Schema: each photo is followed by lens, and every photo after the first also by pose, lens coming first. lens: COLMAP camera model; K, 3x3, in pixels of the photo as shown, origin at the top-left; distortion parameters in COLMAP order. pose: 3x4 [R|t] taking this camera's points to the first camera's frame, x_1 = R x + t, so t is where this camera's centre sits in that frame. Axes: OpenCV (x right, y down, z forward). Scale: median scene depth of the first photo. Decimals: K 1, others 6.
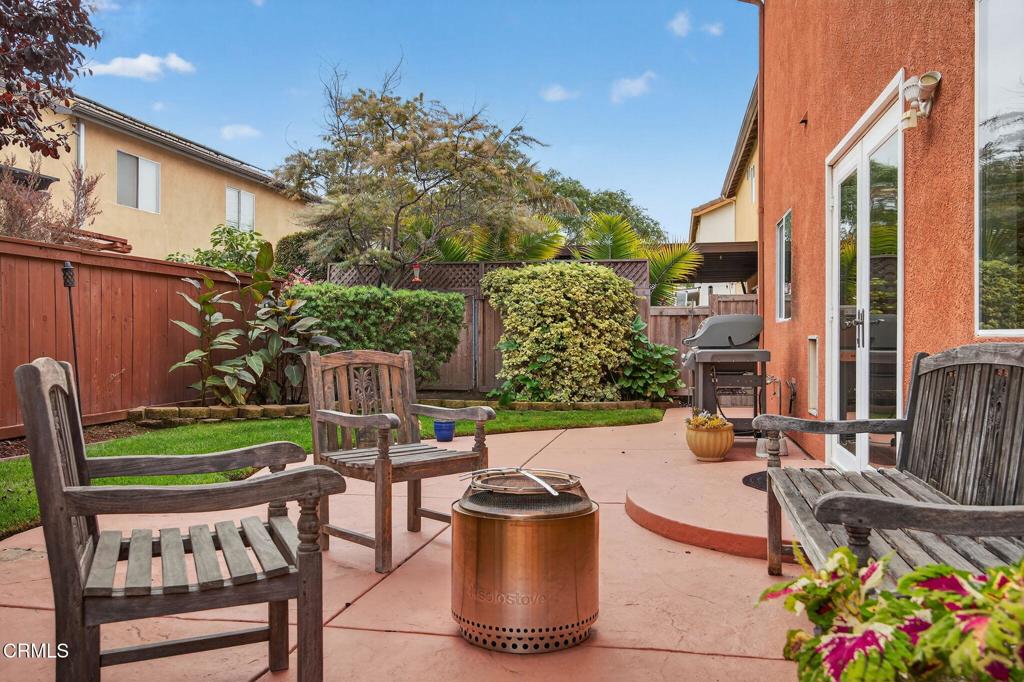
lens RADIAL K [[809.7, 0, 536.4], [0, 809.7, 340.8], [0, 0, 1]] dist [-0.008214, 0.001152]
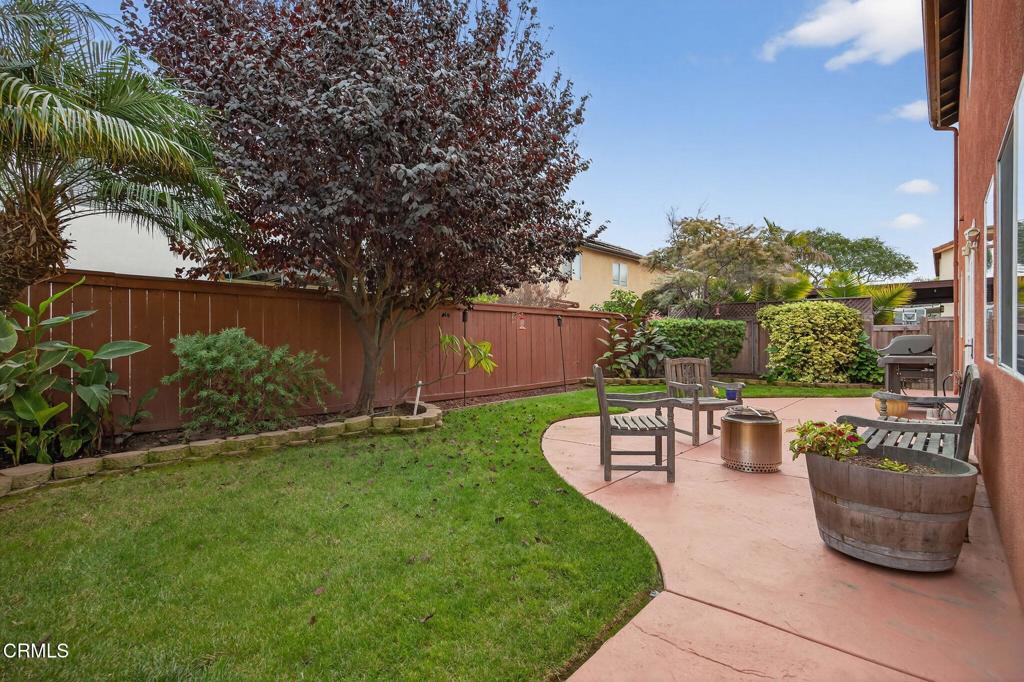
lens RADIAL K [[475.7, 0, 512.0], [0, 475.7, 341.0], [0, 0, 1]] dist [-0.001682, 0.000168]
pose [[0.843554, -0.006279, -0.537008, 0.044496], [0.006750, 0.999977, -0.001089, -0.016481], [0.537003, -0.002707, 0.843576, -0.199271]]
